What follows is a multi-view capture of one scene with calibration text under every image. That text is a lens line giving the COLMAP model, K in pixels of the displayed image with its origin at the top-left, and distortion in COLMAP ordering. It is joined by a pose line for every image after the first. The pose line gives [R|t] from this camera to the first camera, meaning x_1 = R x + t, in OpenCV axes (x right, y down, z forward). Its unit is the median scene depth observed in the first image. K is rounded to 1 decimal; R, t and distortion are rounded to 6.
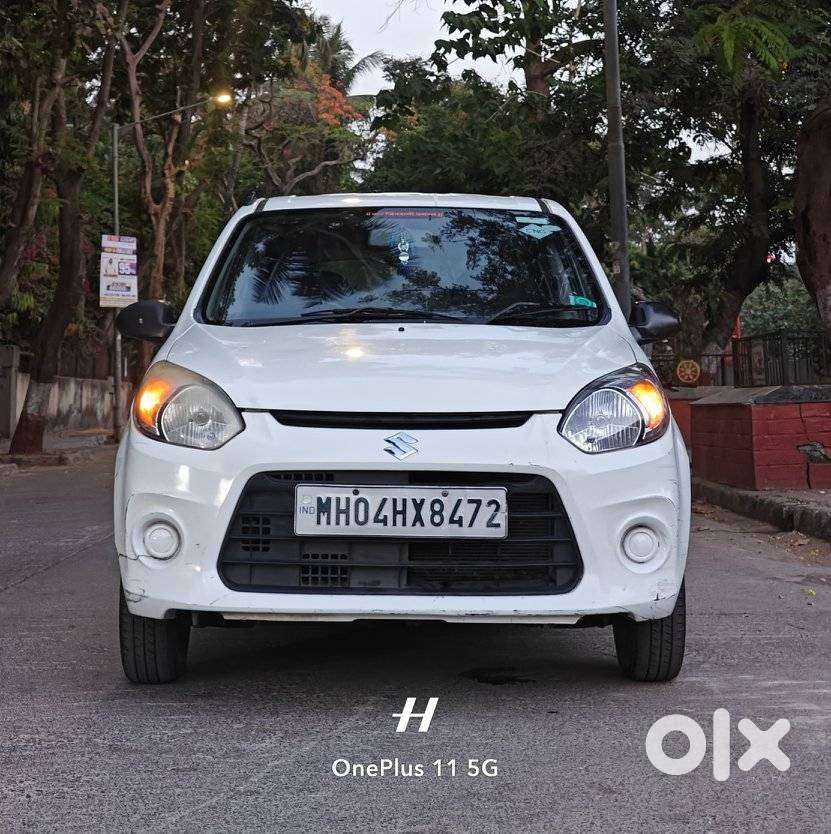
lens RADIAL K [[1608.7, 0, 415.5], [0, 1608.7, 417.0], [0, 0, 1]] dist [-0.040863, -0.153952]
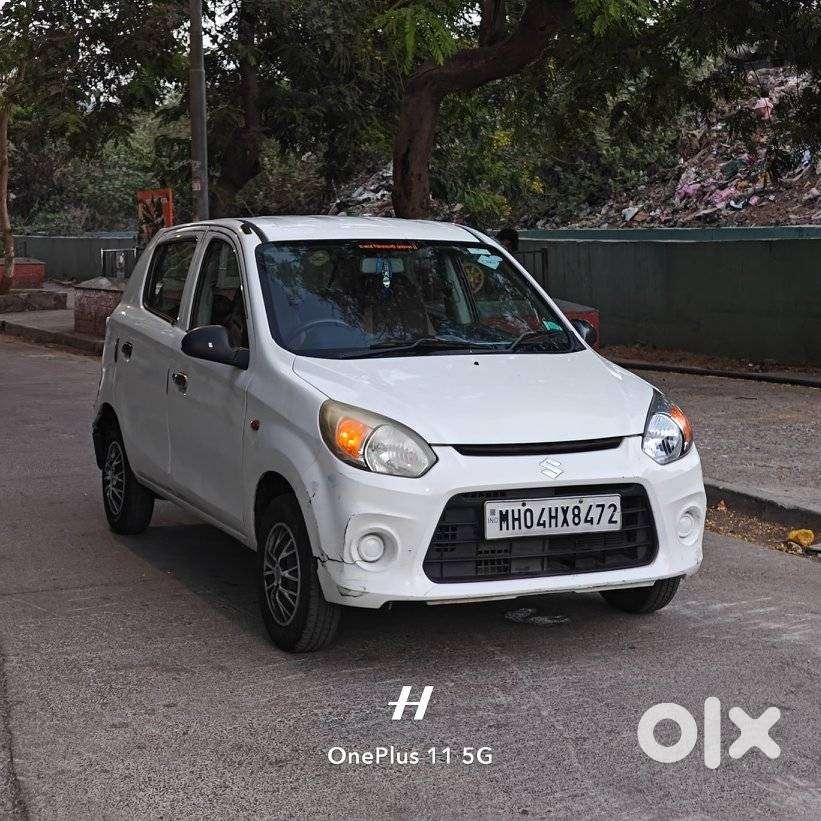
lens RADIAL K [[1583.6, 0, 410.5], [0, 1583.6, 410.5], [0, 0, 1]] dist [-0.040863, -0.153952]
pose [[0.918355, -0.039860, 0.393745, -0.634687], [0.003304, 0.995652, 0.093088, -0.153530], [-0.395743, -0.084187, 0.914494, -0.169425]]
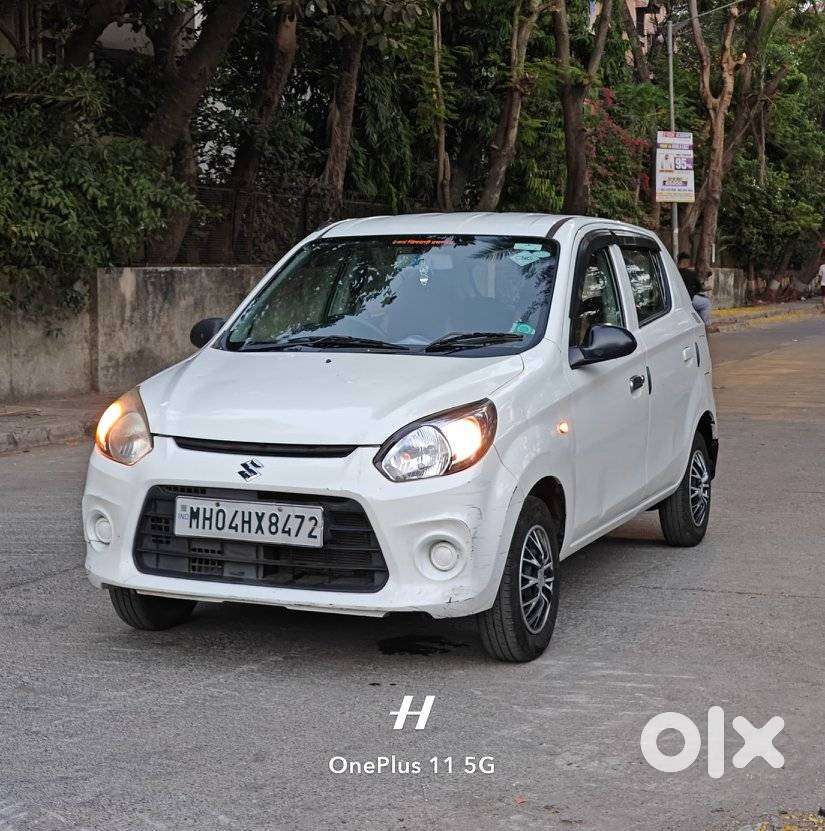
lens RADIAL K [[1602.9, 0, 412.5], [0, 1602.9, 415.5], [0, 0, 1]] dist [-0.040863, -0.153952]
pose [[0.923879, 0.032437, -0.381307, 0.585124], [-0.003052, 0.996994, 0.077418, -0.122245], [0.382672, -0.070361, 0.921201, -0.116454]]
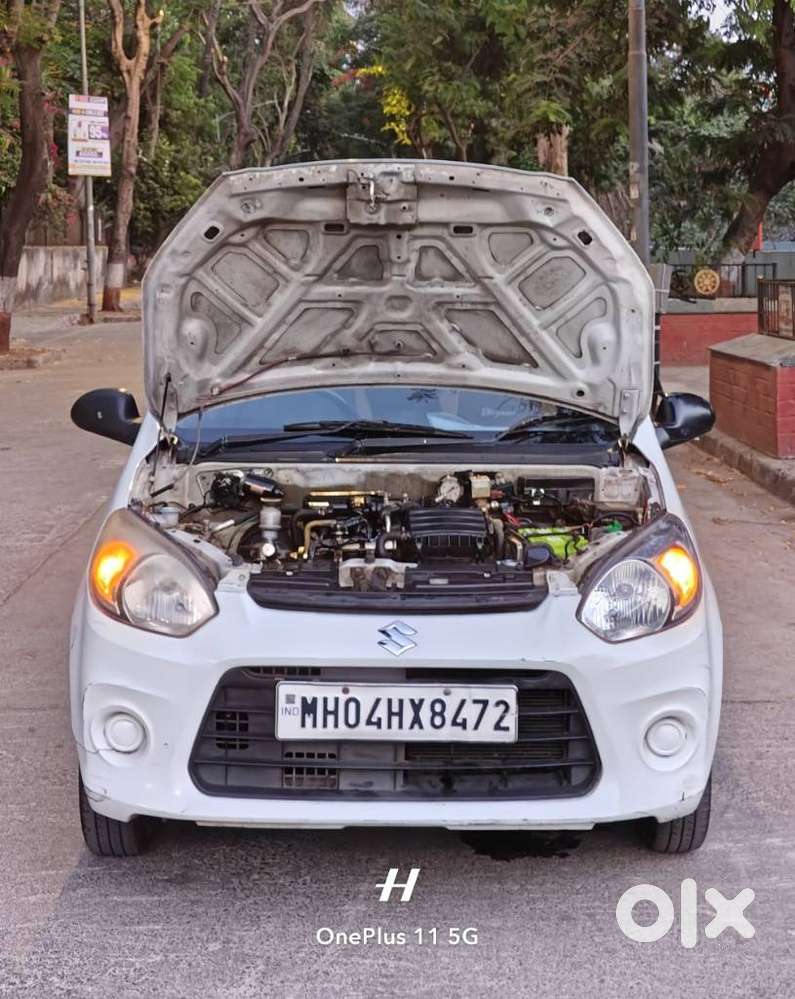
lens RADIAL K [[1687.8, 0, 463.0], [0, 1687.8, 542.9], [0, 0, 1]] dist [-0.032231, 0.096939]
pose [[0.999494, 0.006142, 0.031213, -0.002240], [-0.011029, 0.987231, 0.158915, -0.177142], [-0.029838, -0.159179, 0.986799, 0.100031]]
